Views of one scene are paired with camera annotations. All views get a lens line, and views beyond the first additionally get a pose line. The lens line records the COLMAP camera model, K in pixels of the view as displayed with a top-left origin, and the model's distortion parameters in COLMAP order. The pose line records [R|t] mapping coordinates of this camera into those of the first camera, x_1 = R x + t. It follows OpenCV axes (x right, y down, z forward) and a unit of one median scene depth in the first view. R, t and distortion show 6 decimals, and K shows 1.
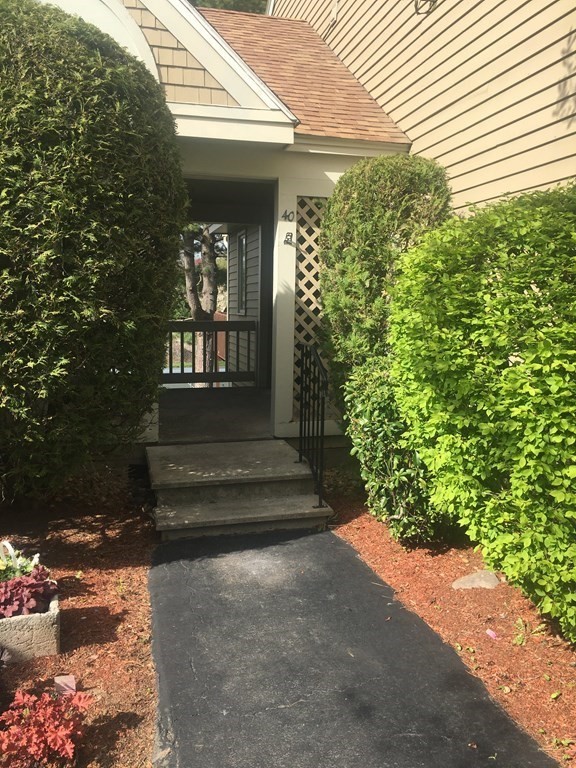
lens RADIAL K [[658.1, 0, 288.2], [0, 658.1, 385.4], [0, 0, 1]] dist [0.017039, 0.002517]
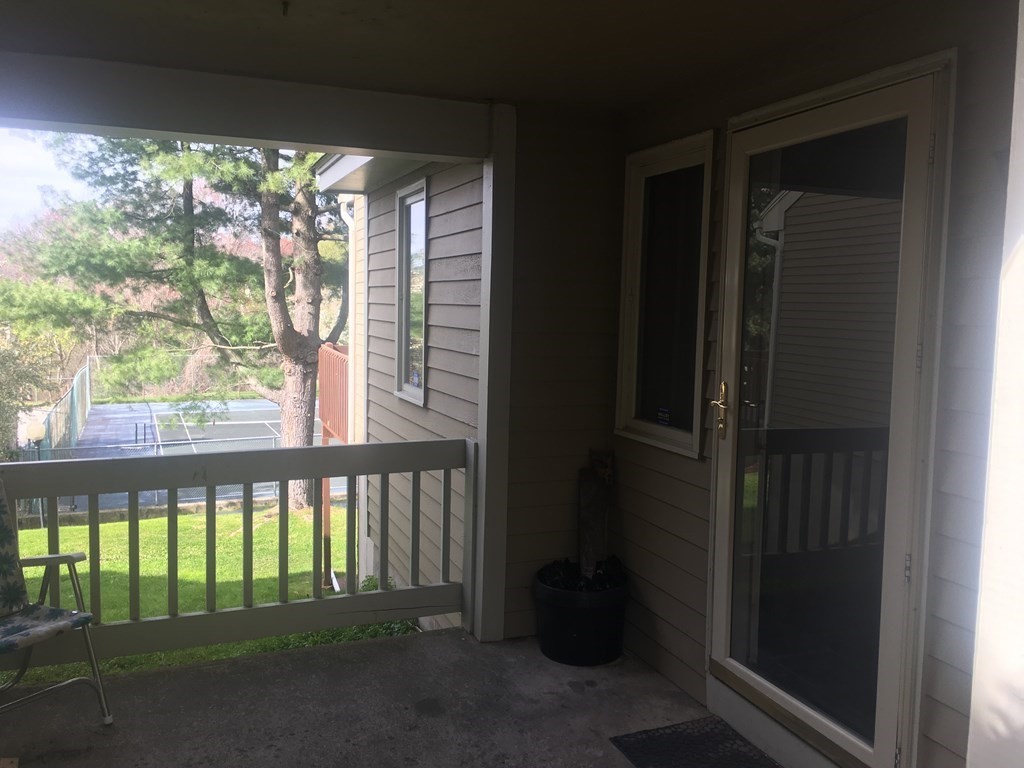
lens RADIAL K [[877.5, 0, 513.3], [0, 877.5, 380.5], [0, 0, 1]] dist [0.017039, 0.002517]
pose [[0.992844, -0.014828, 0.118494, -0.032396], [0.018297, 0.999434, -0.028246, -0.046421], [-0.118008, 0.030212, 0.992553, 0.216318]]
